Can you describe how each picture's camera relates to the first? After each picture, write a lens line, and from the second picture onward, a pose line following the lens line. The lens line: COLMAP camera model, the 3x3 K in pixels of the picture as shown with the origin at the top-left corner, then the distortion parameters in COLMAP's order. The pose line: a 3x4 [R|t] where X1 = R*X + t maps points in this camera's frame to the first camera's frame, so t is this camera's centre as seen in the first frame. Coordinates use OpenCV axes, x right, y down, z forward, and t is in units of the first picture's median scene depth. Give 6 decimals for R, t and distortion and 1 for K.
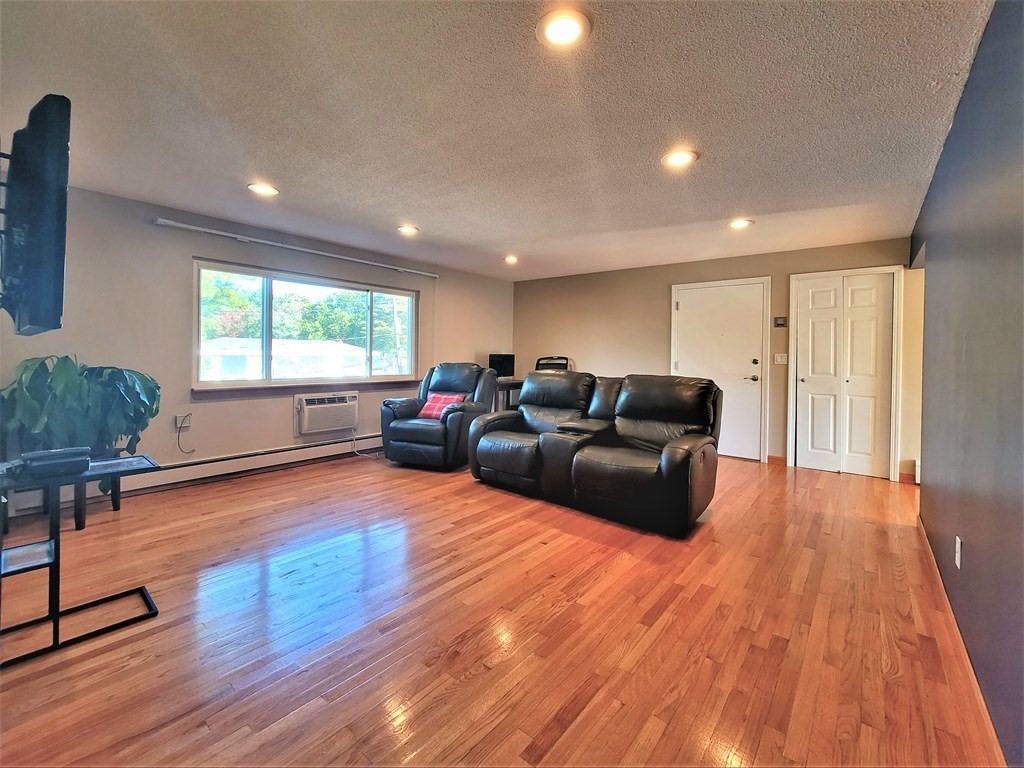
lens RADIAL K [[435.9, 0, 510.2], [0, 435.9, 359.2], [0, 0, 1]] dist [0.000408, -0.000014]
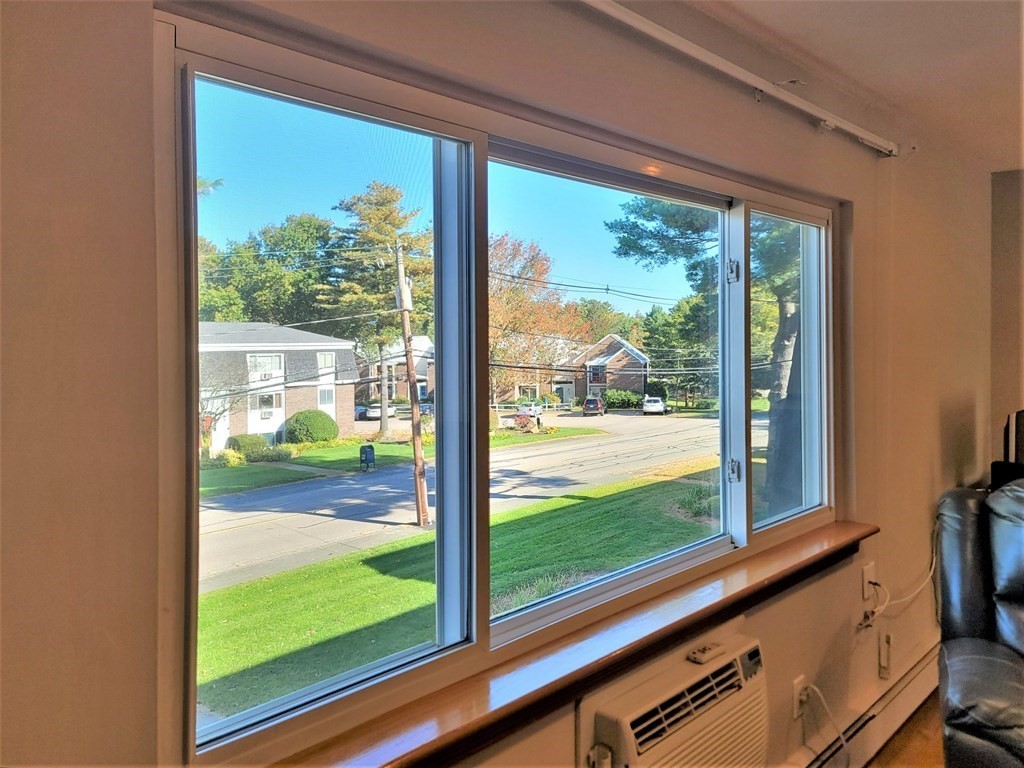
lens RADIAL K [[786.5, 0, 512.0], [0, 786.5, 384.0], [0, 0, 1]] dist [0.000471, 0.000074]
pose [[0.997996, -0.015729, -0.061288, -0.501633], [0.018738, 0.998631, 0.048842, -0.092616], [0.060435, -0.049892, 0.996924, 0.616881]]
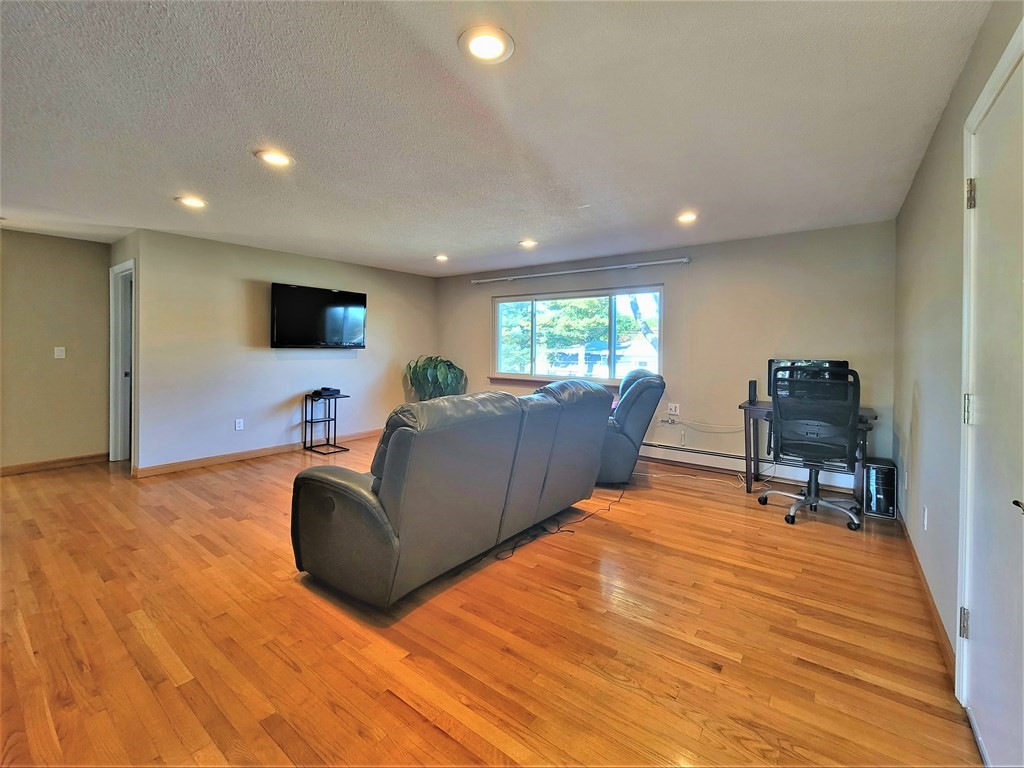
lens RADIAL K [[432.1, 0, 510.4], [0, 432.1, 348.3], [0, 0, 1]] dist [-0.000026, 0.000019]
pose [[0.053591, -0.012384, -0.998486, 0.783324], [-0.020939, 0.999689, -0.013523, -0.016023], [0.998343, 0.021632, 0.053315, 0.840560]]
